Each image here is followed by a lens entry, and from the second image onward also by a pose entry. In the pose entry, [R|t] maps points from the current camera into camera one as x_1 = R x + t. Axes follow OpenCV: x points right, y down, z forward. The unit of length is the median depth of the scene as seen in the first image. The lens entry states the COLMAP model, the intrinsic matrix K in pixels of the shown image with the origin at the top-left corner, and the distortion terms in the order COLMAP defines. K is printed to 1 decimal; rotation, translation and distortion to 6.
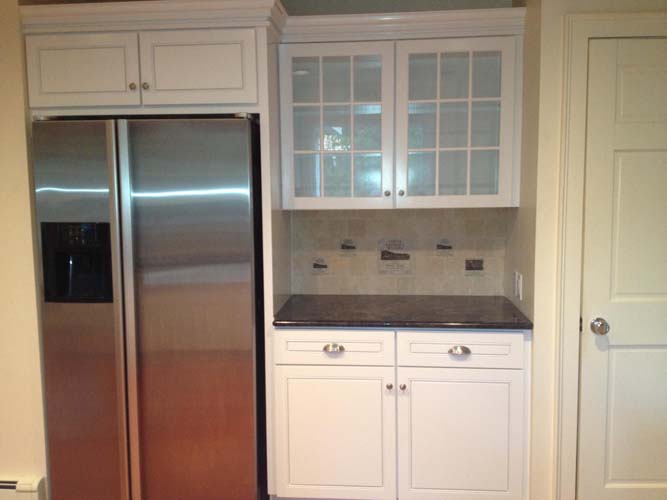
lens RADIAL K [[629.3, 0, 333.5], [0, 629.3, 250.0], [0, 0, 1]] dist [0.190115, -0.420731]
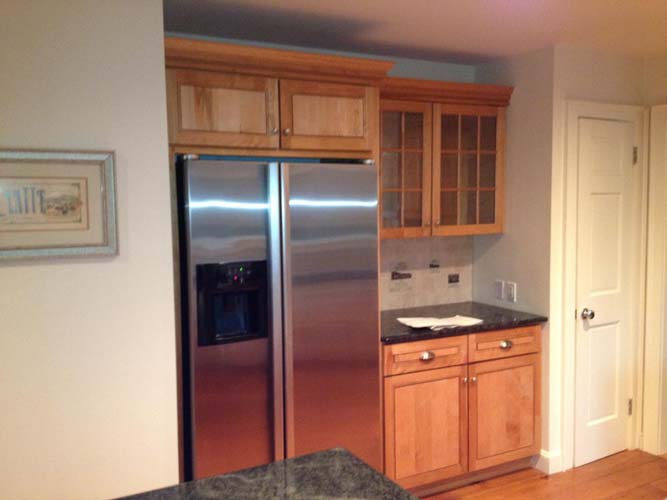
lens RADIAL K [[629.3, 0, 333.5], [0, 629.3, 250.0], [0, 0, 1]] dist [0.190115, -0.420731]
pose [[0.837518, -0.043046, 0.544712, -0.733351], [0.057738, 0.998283, -0.009885, -0.038748], [-0.543351, 0.039730, 0.838565, 0.076167]]
